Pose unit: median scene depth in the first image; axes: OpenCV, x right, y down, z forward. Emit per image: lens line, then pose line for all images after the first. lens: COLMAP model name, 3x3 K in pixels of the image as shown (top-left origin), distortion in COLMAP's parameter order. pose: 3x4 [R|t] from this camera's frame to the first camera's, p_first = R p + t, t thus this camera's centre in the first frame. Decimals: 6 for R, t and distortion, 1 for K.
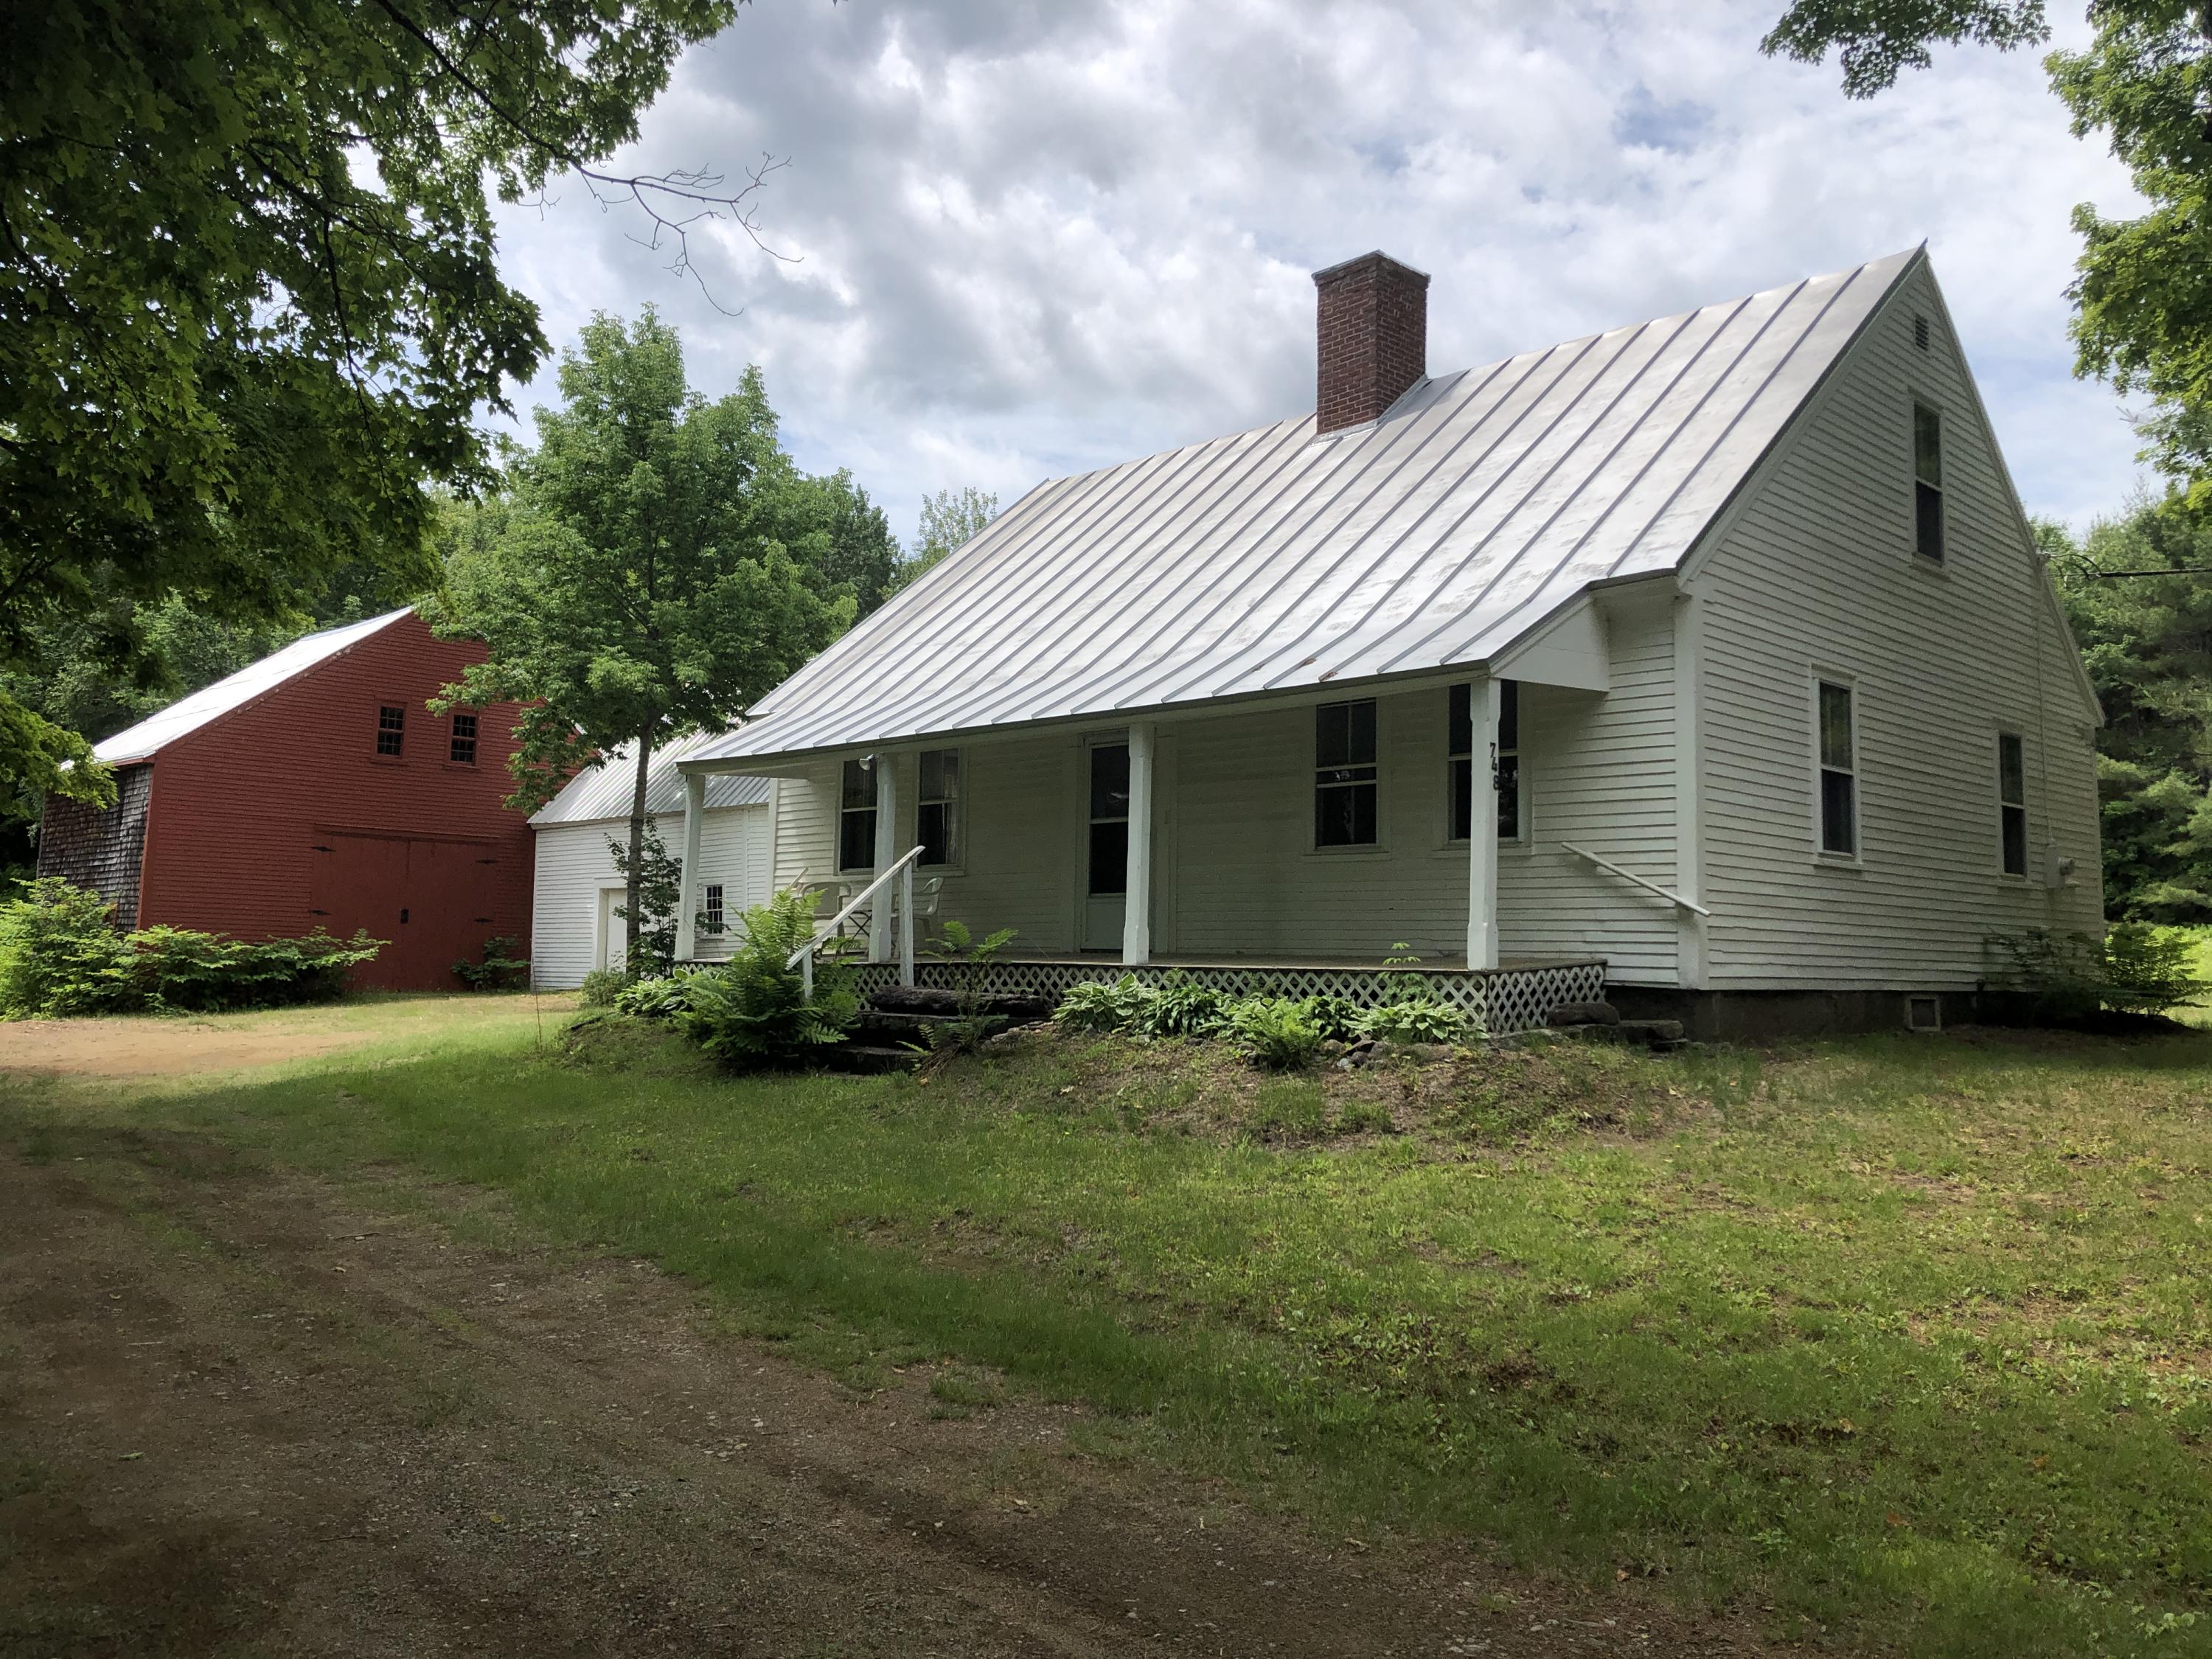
lens RADIAL K [[1846.8, 0, 1106.0], [0, 1846.8, 829.5], [0, 0, 1]] dist [0.061304, 0.000546]
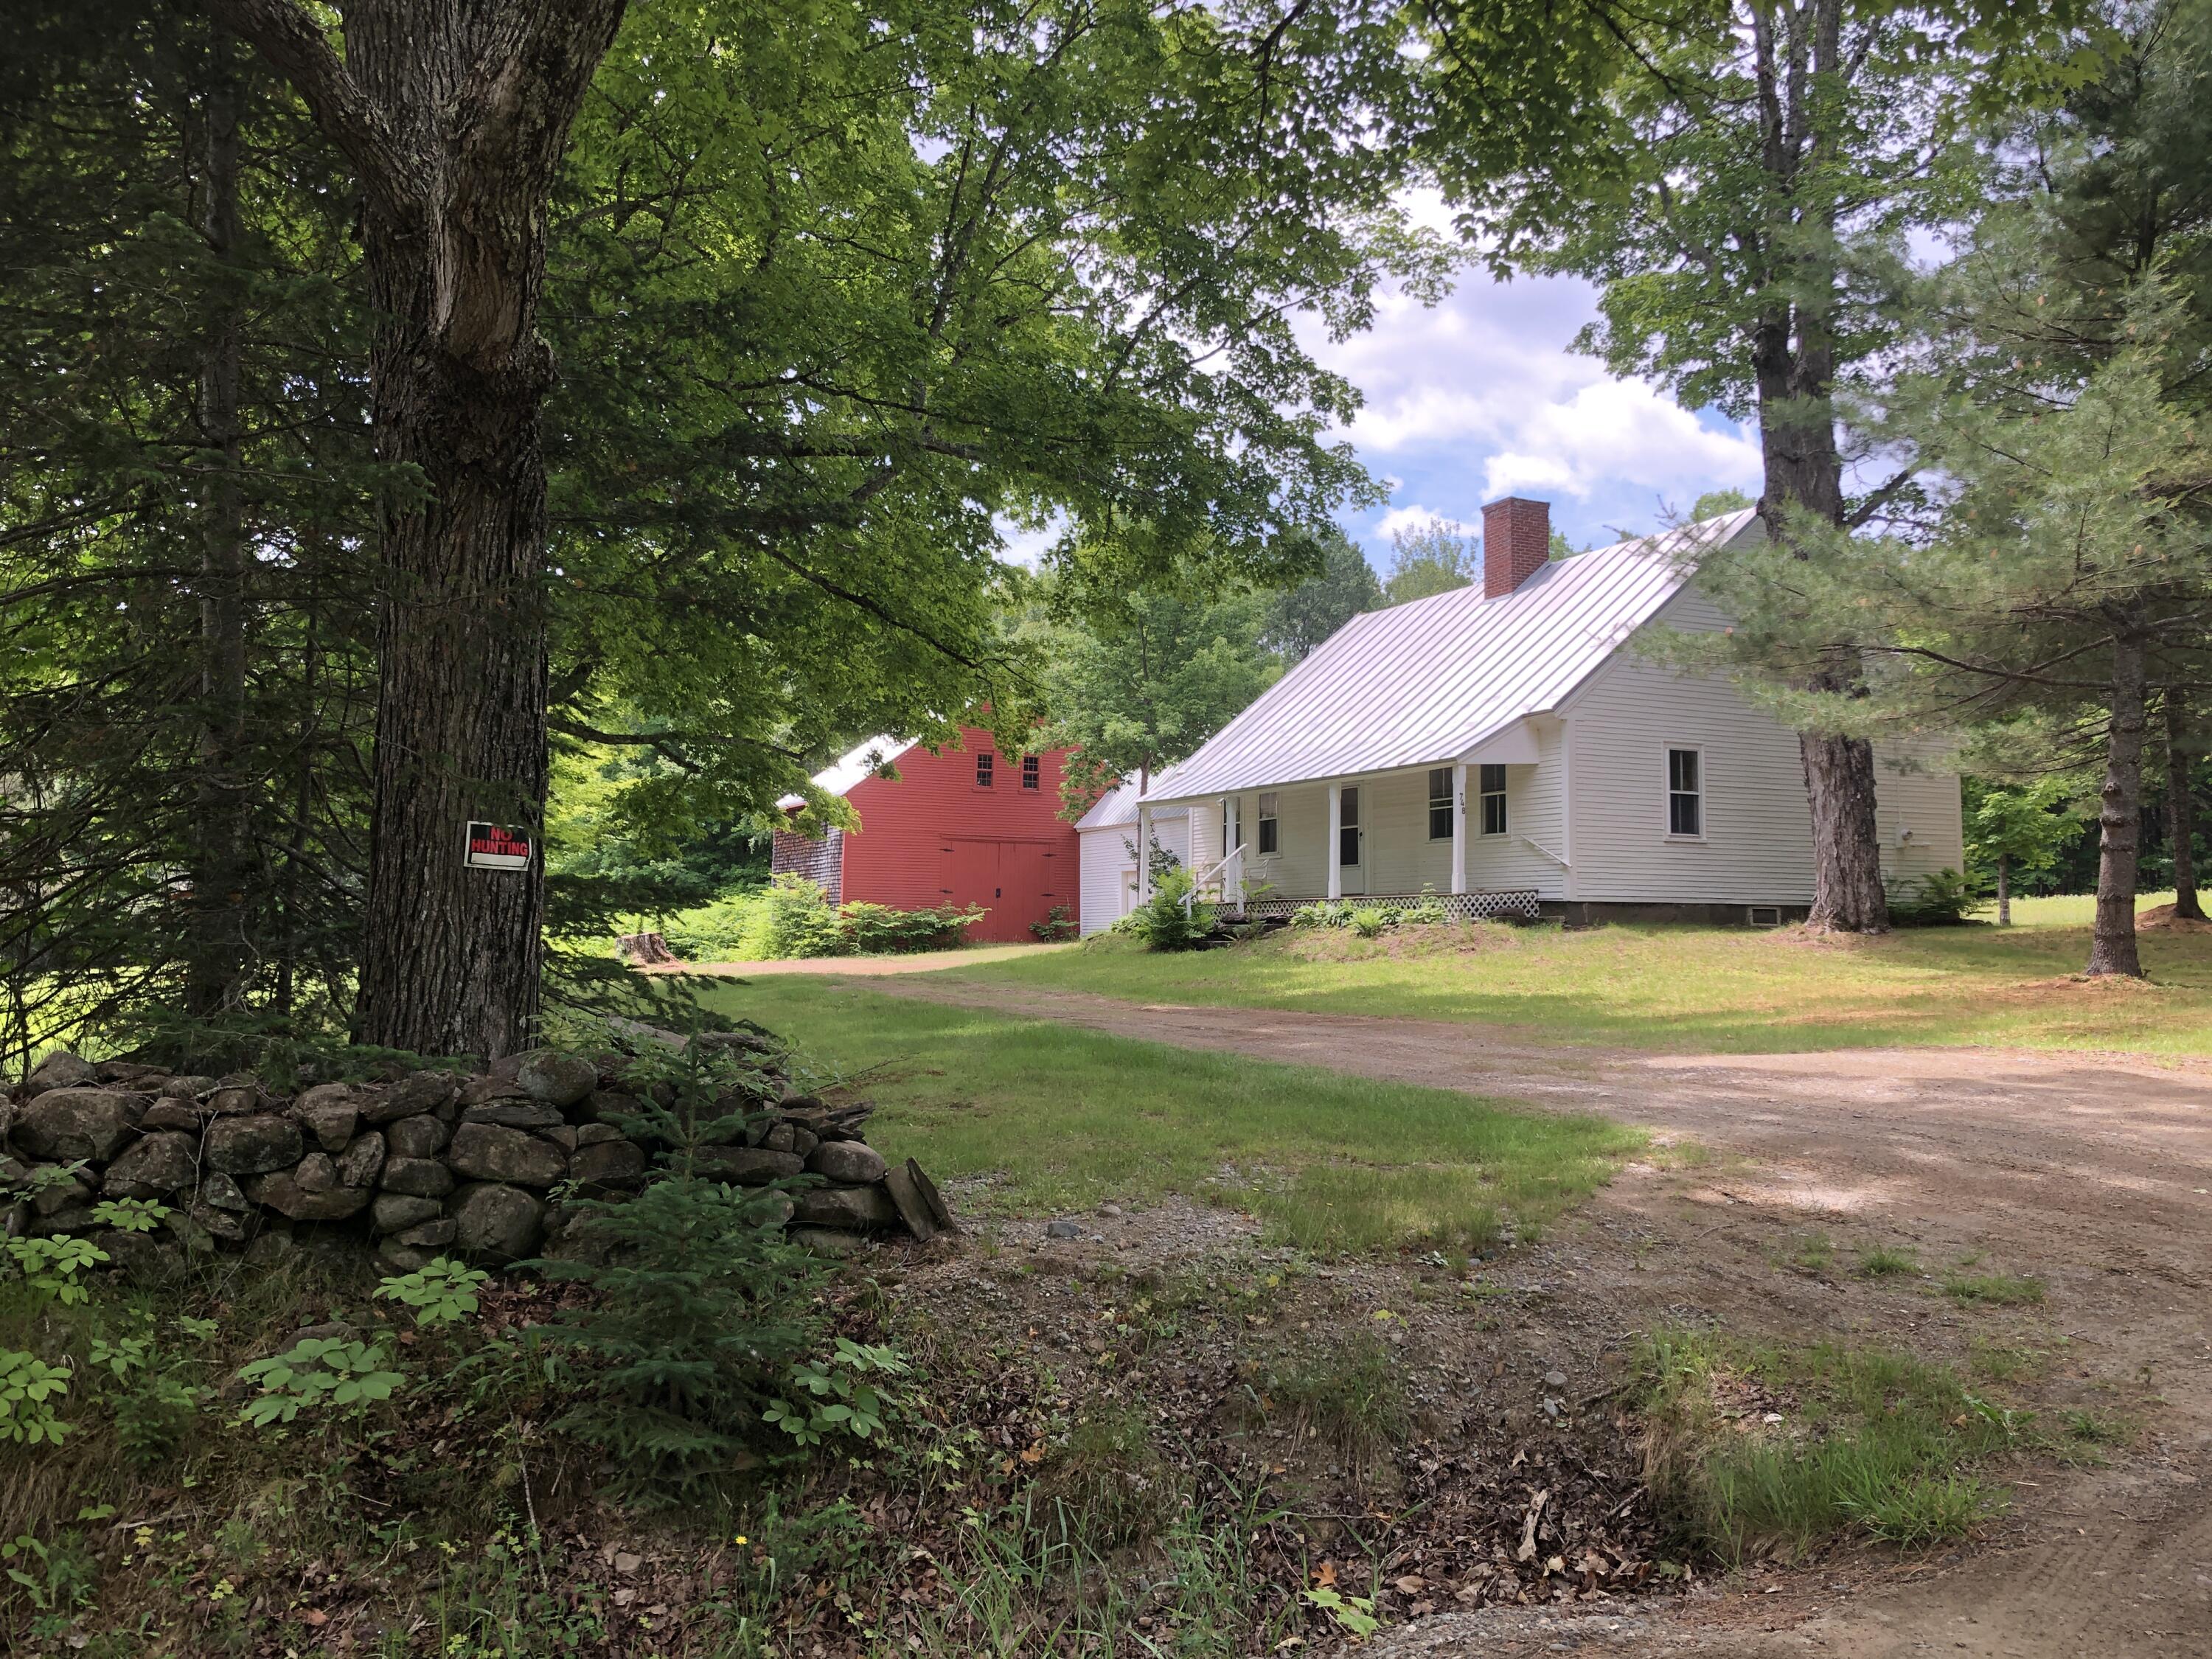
lens RADIAL K [[1812.5, 0, 1104.8], [0, 1812.5, 896.7], [0, 0, 1]] dist [0.030079, 0.004682]
pose [[0.956987, -0.019853, -0.289450, 0.155520], [0.033141, 0.998606, 0.041079, -0.009258], [0.288231, -0.048905, 0.956311, -0.449582]]
